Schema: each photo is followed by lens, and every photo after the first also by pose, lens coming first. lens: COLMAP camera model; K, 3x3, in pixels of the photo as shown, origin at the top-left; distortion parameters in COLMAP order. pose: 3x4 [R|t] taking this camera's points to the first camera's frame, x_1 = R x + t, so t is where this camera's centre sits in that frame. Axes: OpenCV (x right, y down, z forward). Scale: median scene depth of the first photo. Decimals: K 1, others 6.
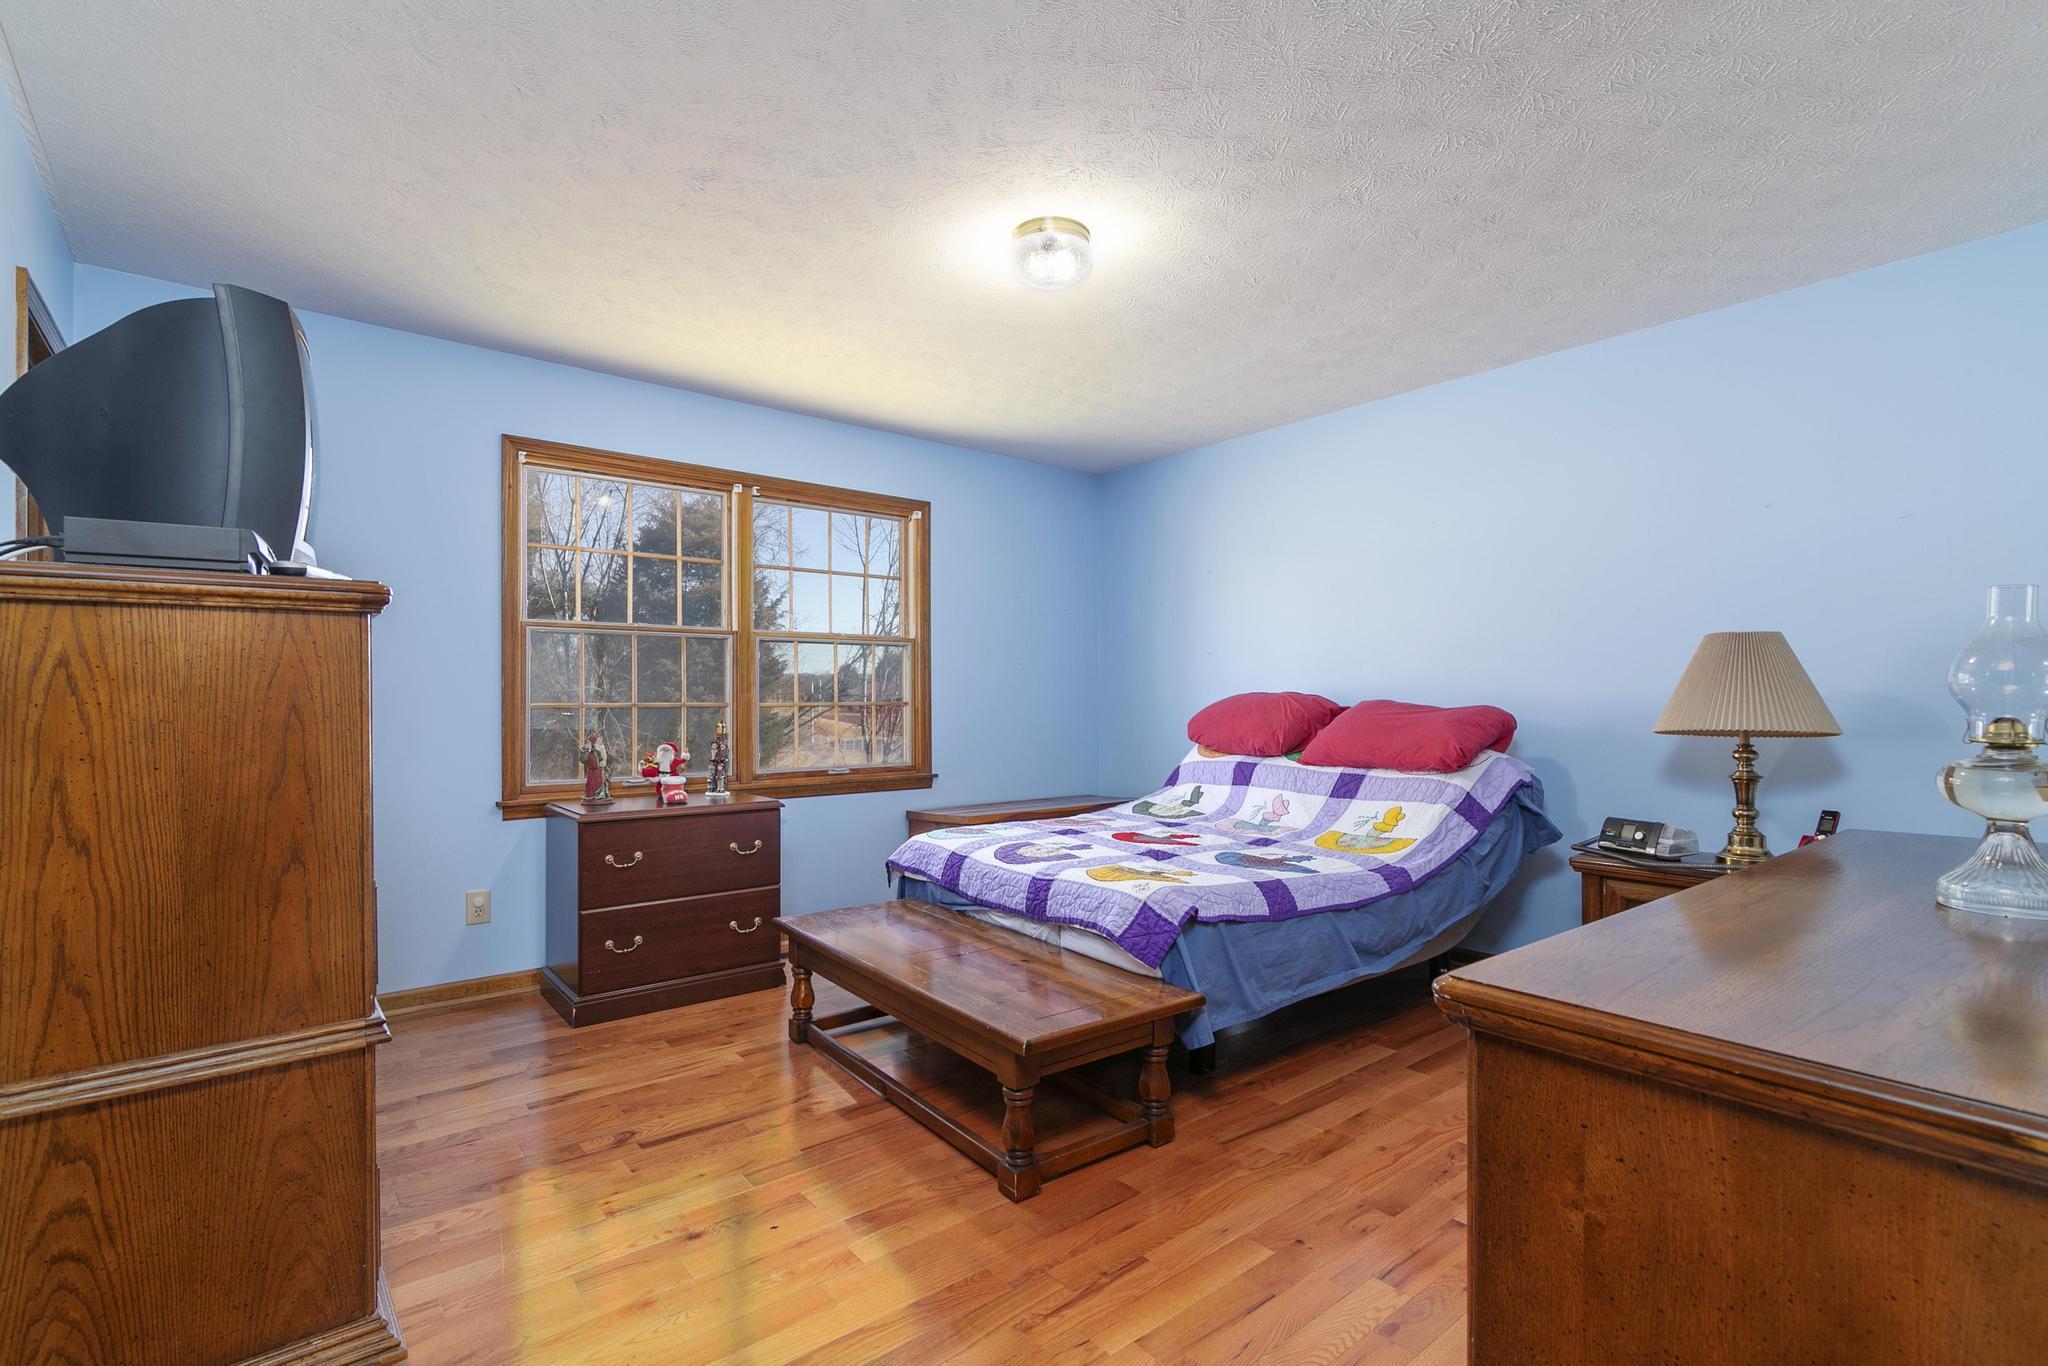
lens RADIAL K [[942.3, 0, 1025.7], [0, 942.3, 679.9], [0, 0, 1]] dist [0.001474, -0.000026]
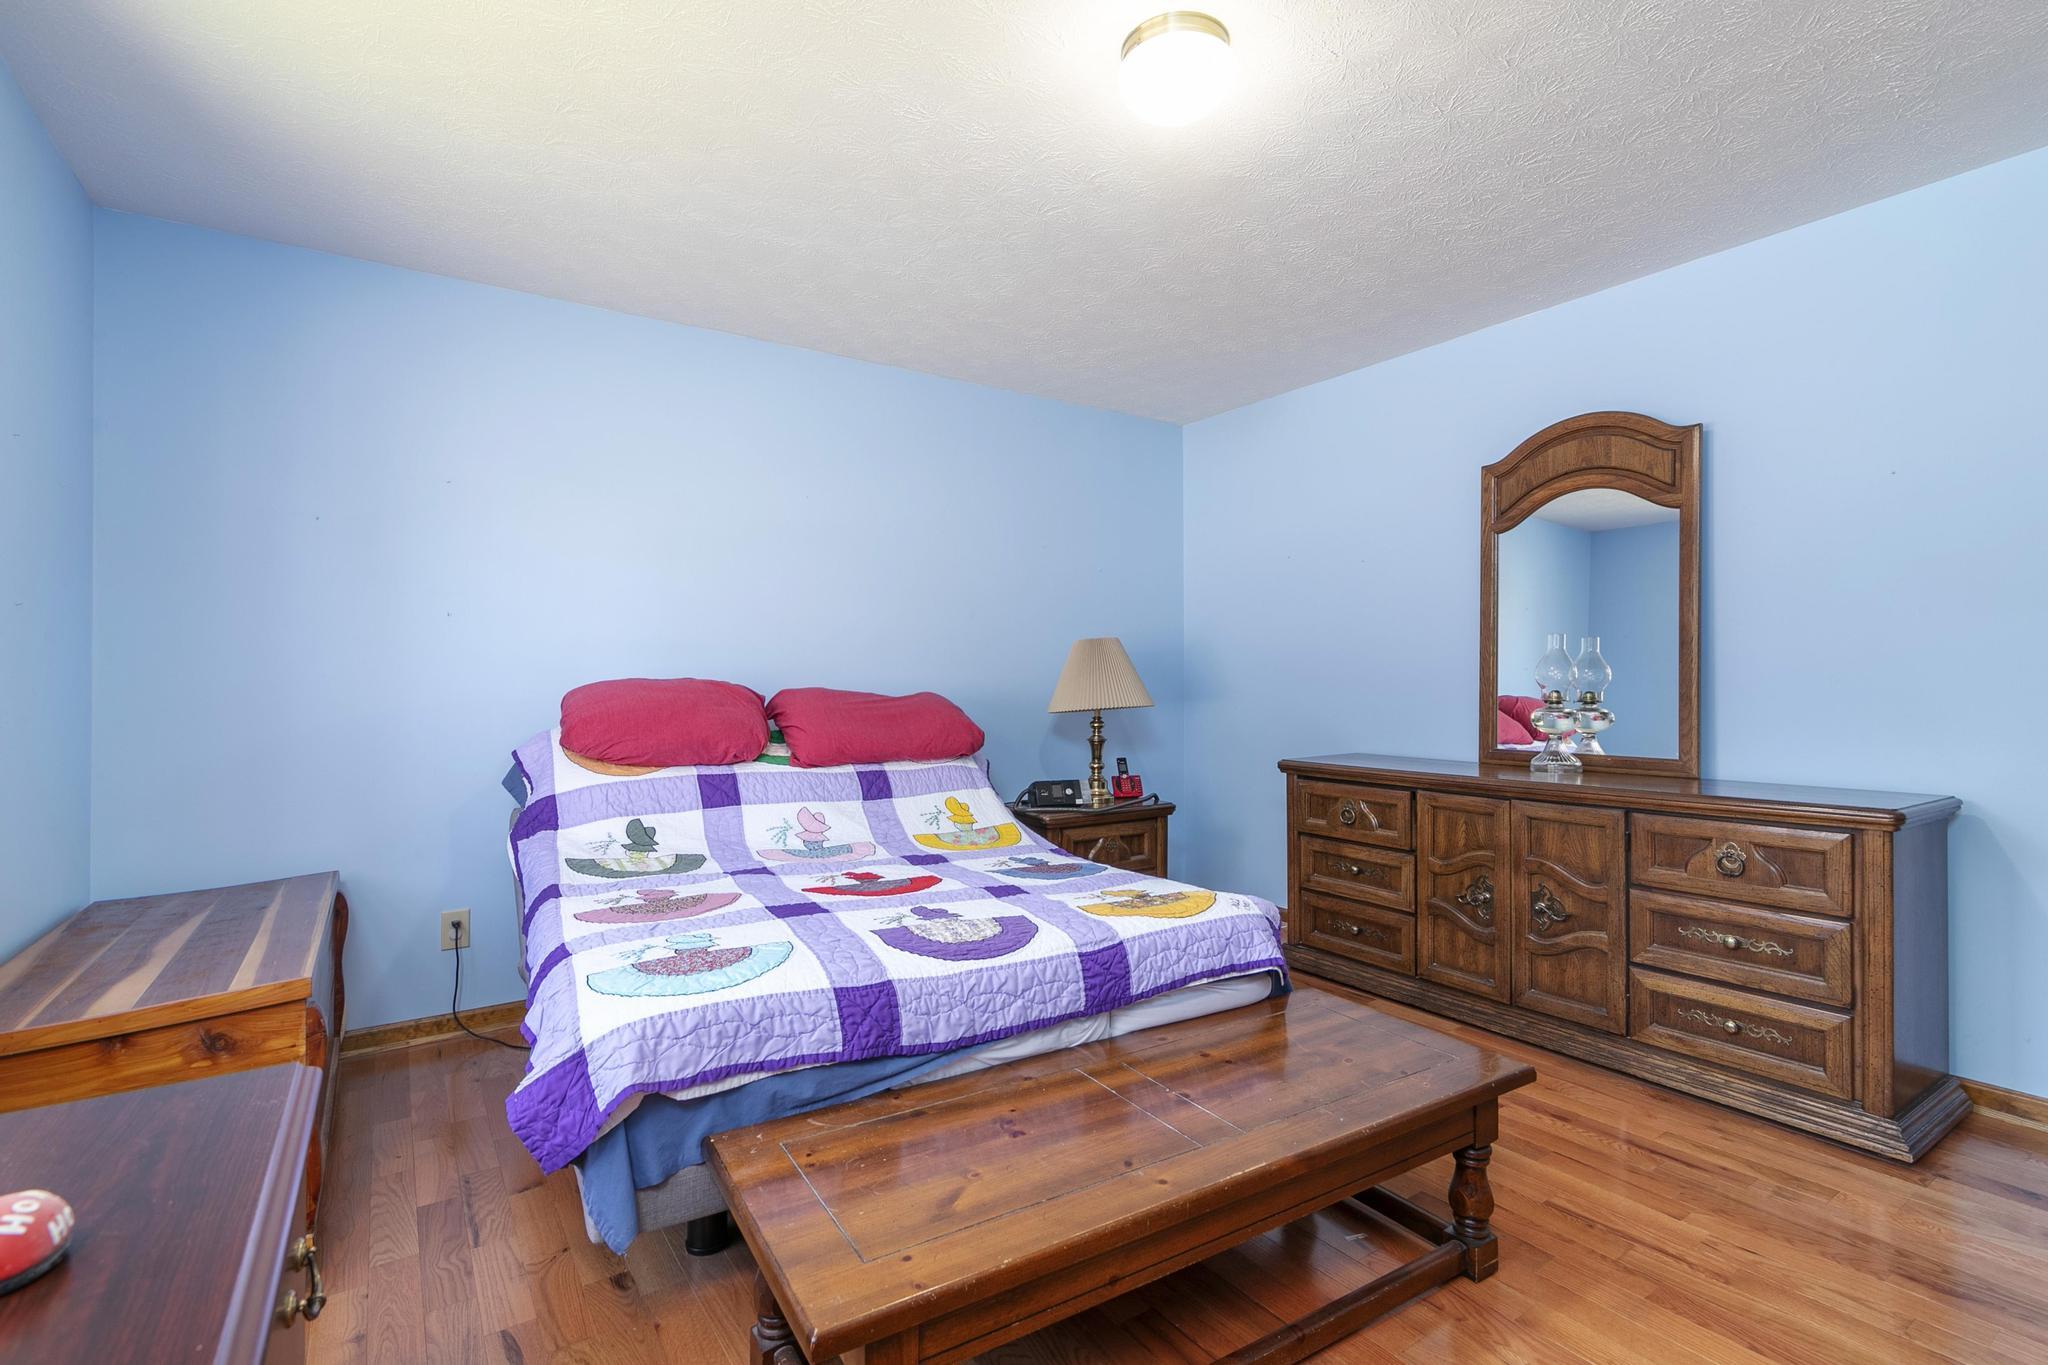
lens RADIAL K [[942.3, 0, 1025.7], [0, 942.3, 679.4], [0, 0, 1]] dist [0.001474, -0.000026]
pose [[0.086530, 0.007766, 0.996219, -0.613287], [-0.014029, 0.999880, -0.006576, 0.021043], [-0.996150, -0.013407, 0.086629, 0.922710]]
